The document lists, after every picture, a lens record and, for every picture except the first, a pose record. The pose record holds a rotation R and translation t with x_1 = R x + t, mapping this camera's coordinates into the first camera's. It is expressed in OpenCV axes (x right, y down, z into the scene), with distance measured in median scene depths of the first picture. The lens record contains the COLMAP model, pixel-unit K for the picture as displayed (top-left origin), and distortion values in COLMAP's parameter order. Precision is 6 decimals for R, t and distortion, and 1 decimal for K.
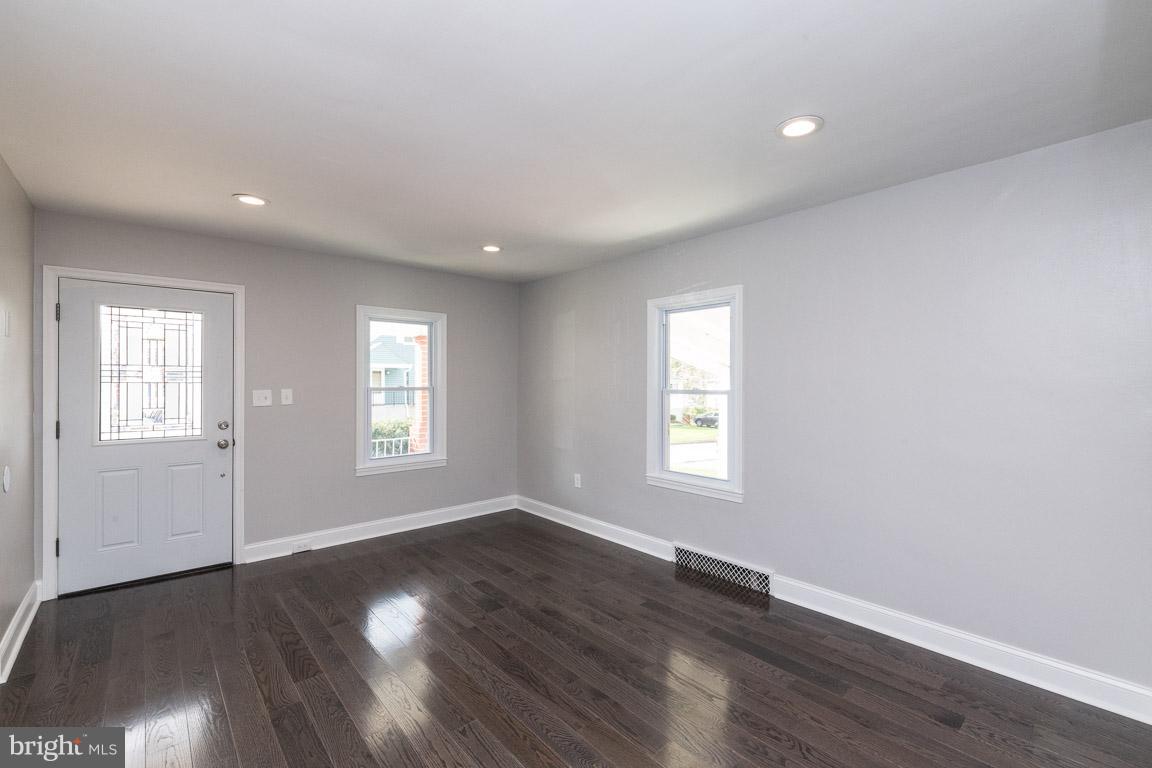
lens RADIAL K [[498.3, 0, 577.5], [0, 498.3, 382.8], [0, 0, 1]] dist [0.006646, -0.000439]
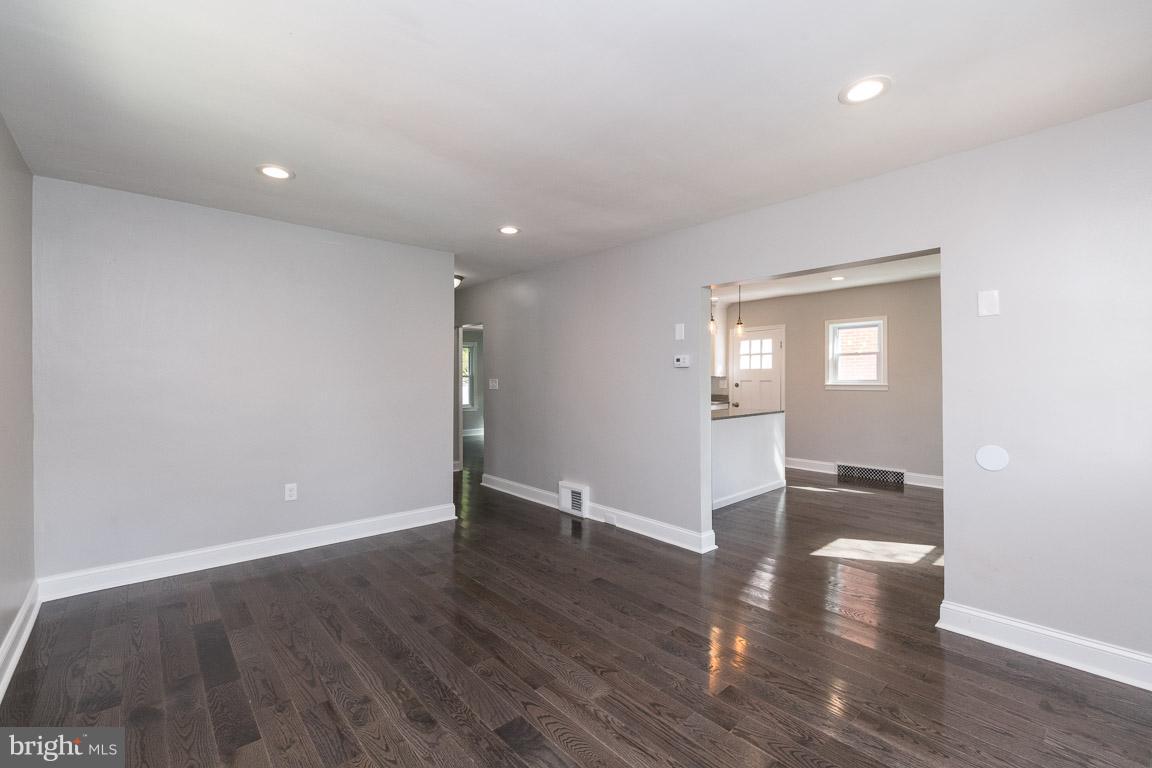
lens RADIAL K [[498.3, 0, 582.0], [0, 498.3, 378.1], [0, 0, 1]] dist [0.006646, -0.000439]
pose [[-0.999851, 0.004518, -0.016641, -0.257826], [0.004458, 0.999984, 0.003595, 0.026524], [0.016657, 0.003521, -0.999855, 1.694889]]
